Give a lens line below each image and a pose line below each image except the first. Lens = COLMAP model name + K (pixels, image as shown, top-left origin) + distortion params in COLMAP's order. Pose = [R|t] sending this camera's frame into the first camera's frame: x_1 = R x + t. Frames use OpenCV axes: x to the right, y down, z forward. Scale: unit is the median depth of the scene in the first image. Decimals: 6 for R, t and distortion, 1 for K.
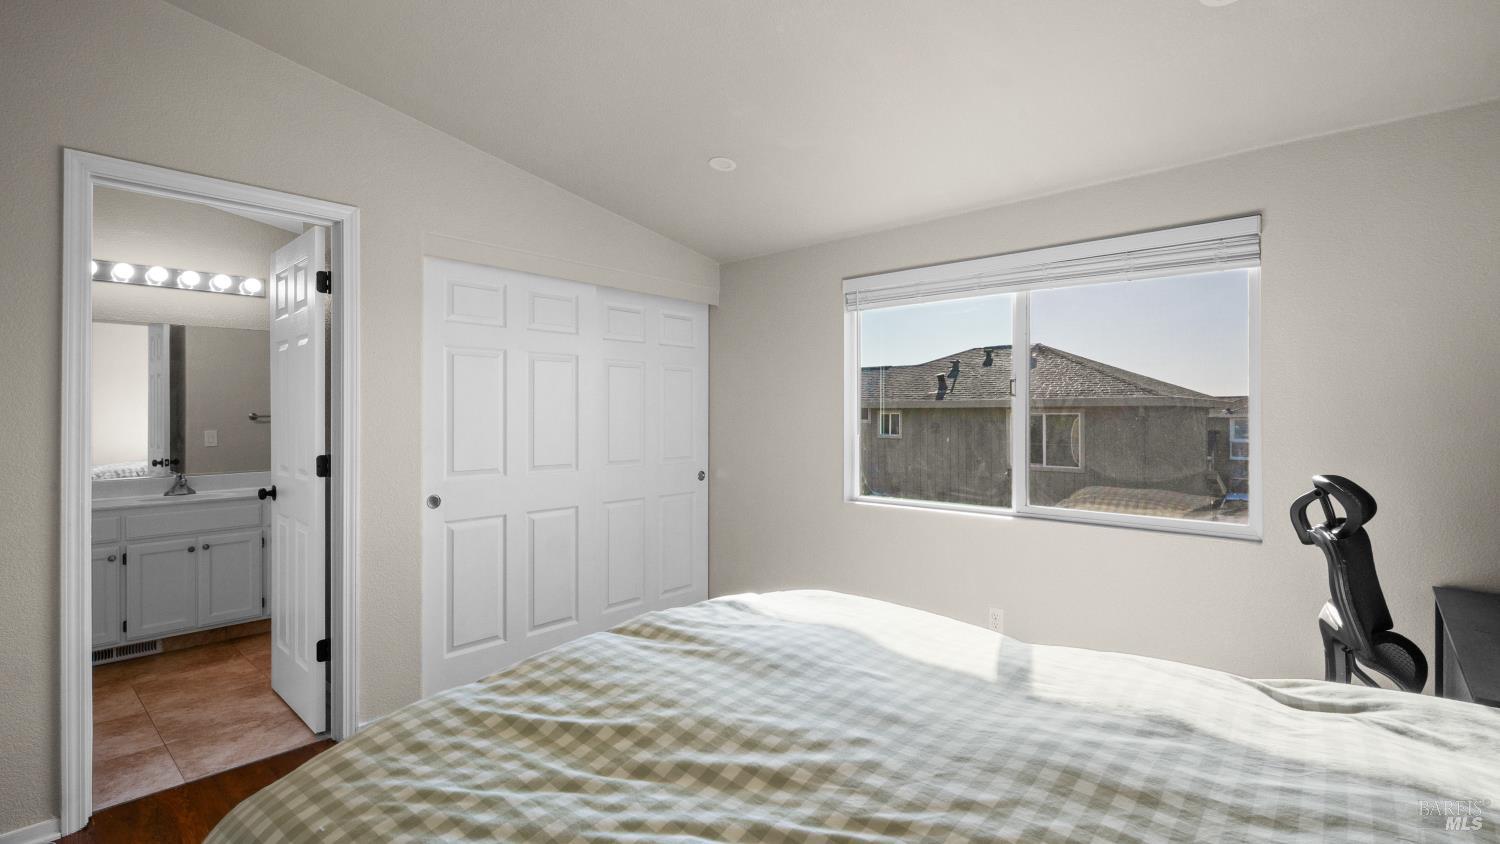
lens RADIAL K [[673.7, 0, 746.3], [0, 673.7, 431.3], [0, 0, 1]] dist [0.004908, -0.000189]
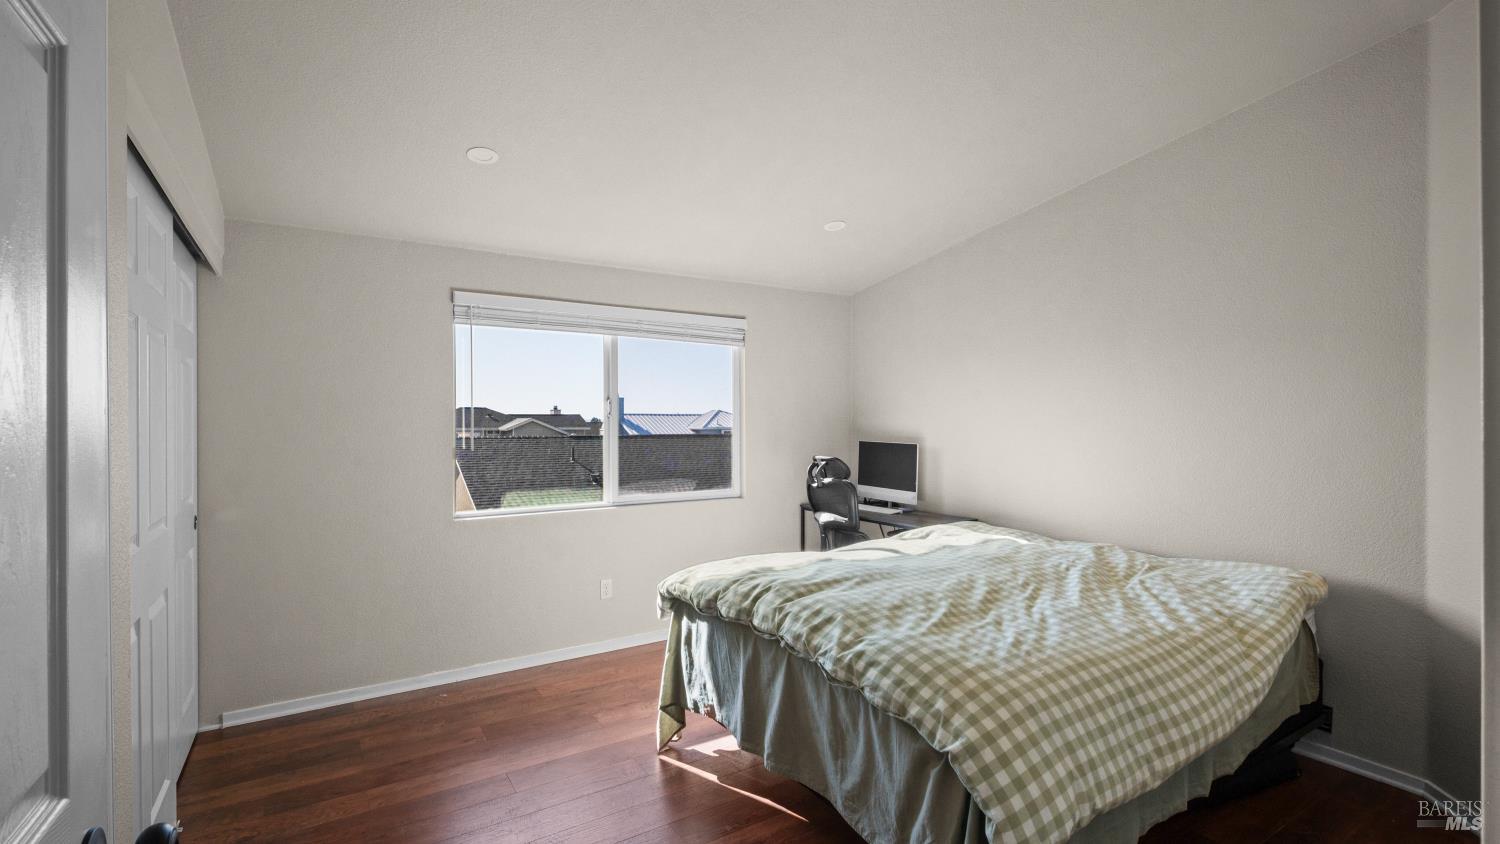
lens RADIAL K [[673.7, 0, 746.3], [0, 673.7, 431.3], [0, 0, 1]] dist [0.004908, -0.000189]
pose [[0.267587, -0.008058, 0.963500, -1.913316], [0.023356, 0.999725, 0.001874, -0.035149], [-0.963250, 0.022002, 0.267702, 0.965465]]
